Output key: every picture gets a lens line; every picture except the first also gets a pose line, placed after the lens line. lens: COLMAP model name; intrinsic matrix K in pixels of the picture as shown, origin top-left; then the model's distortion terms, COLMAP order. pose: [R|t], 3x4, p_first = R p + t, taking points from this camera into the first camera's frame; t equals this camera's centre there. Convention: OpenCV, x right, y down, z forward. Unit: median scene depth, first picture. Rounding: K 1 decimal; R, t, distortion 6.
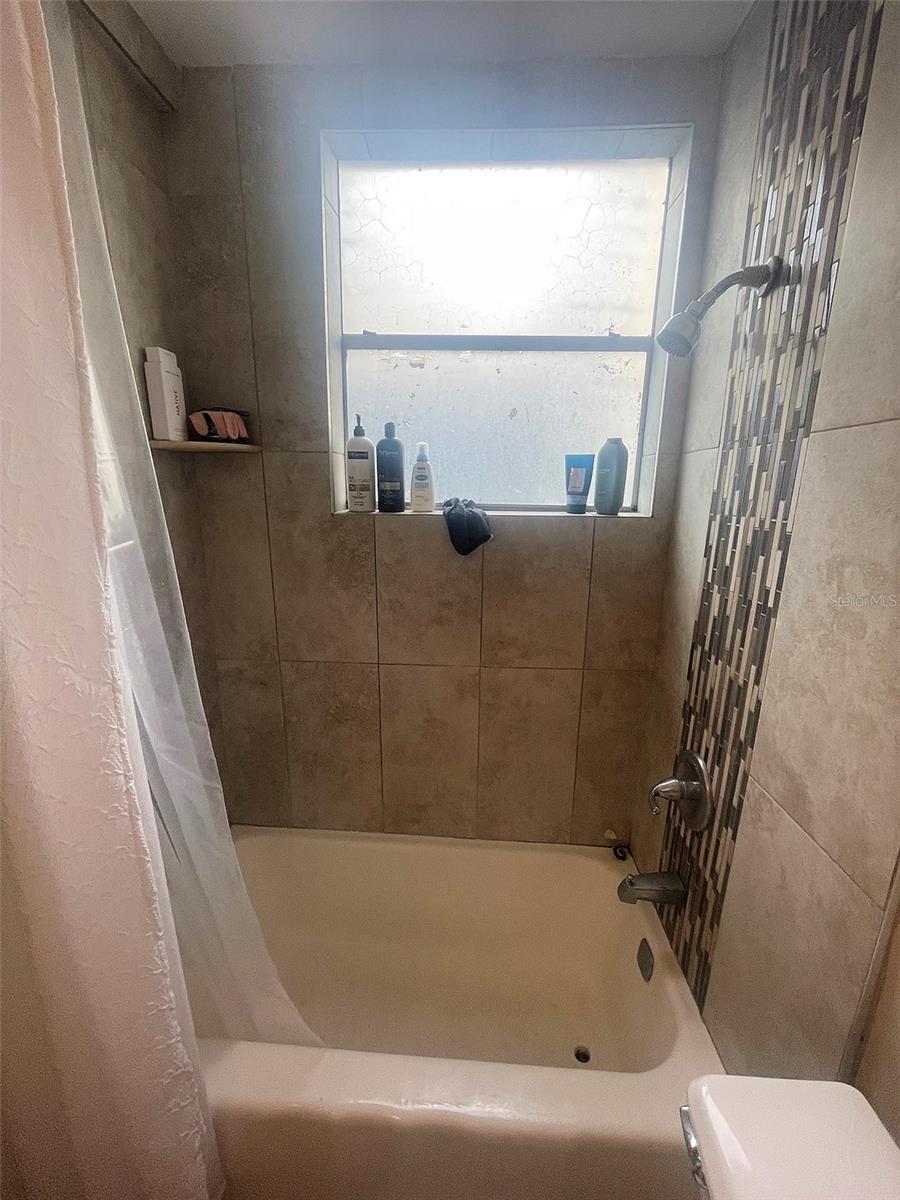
lens RADIAL K [[495.4, 0, 450.0], [0, 495.4, 600.0], [0, 0, 1]] dist [-0.002698, -0.000118]
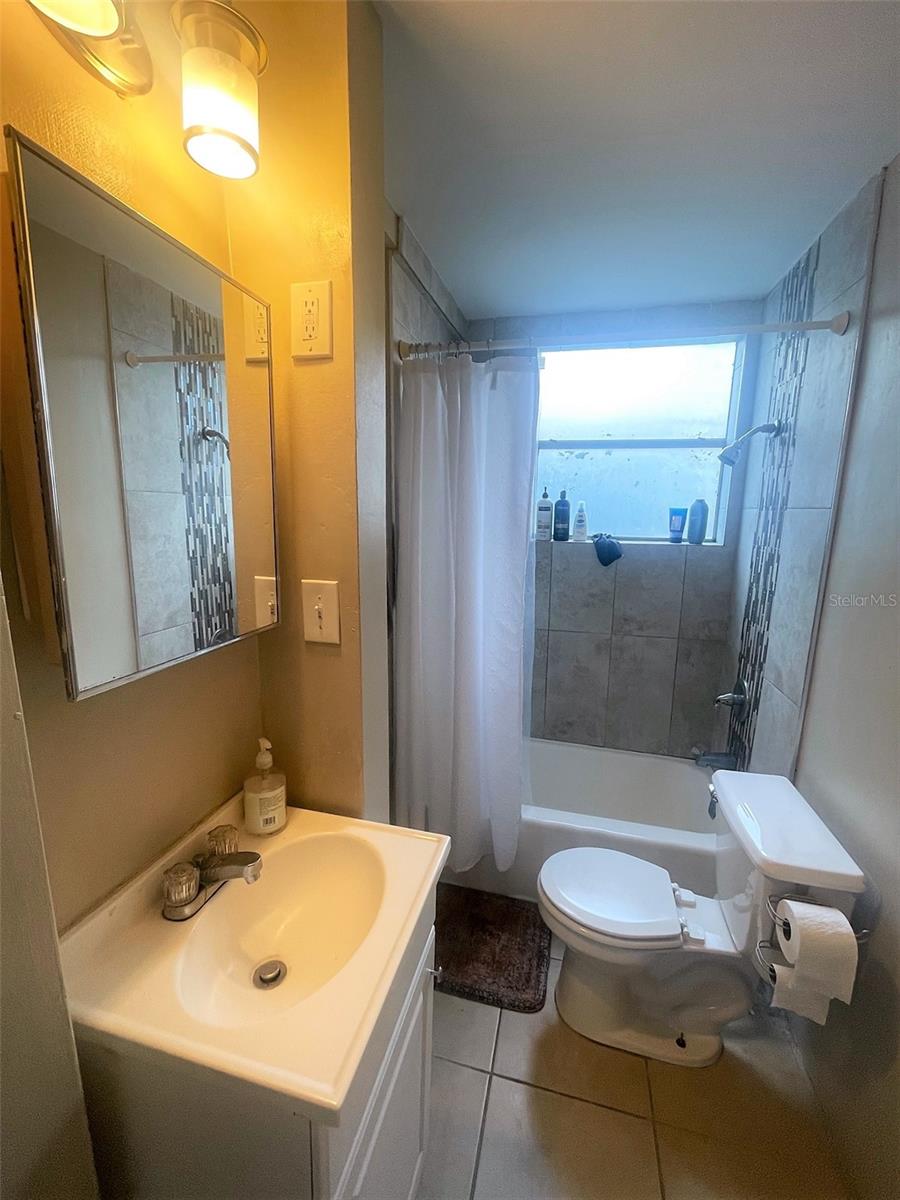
lens RADIAL K [[495.4, 0, 450.0], [0, 495.4, 600.0], [0, 0, 1]] dist [-0.002698, -0.000118]
pose [[0.980164, 0.033203, -0.195385, -0.158630], [-0.042294, 0.998199, -0.042542, 0.121382], [0.193620, 0.049962, 0.979804, -0.778307]]
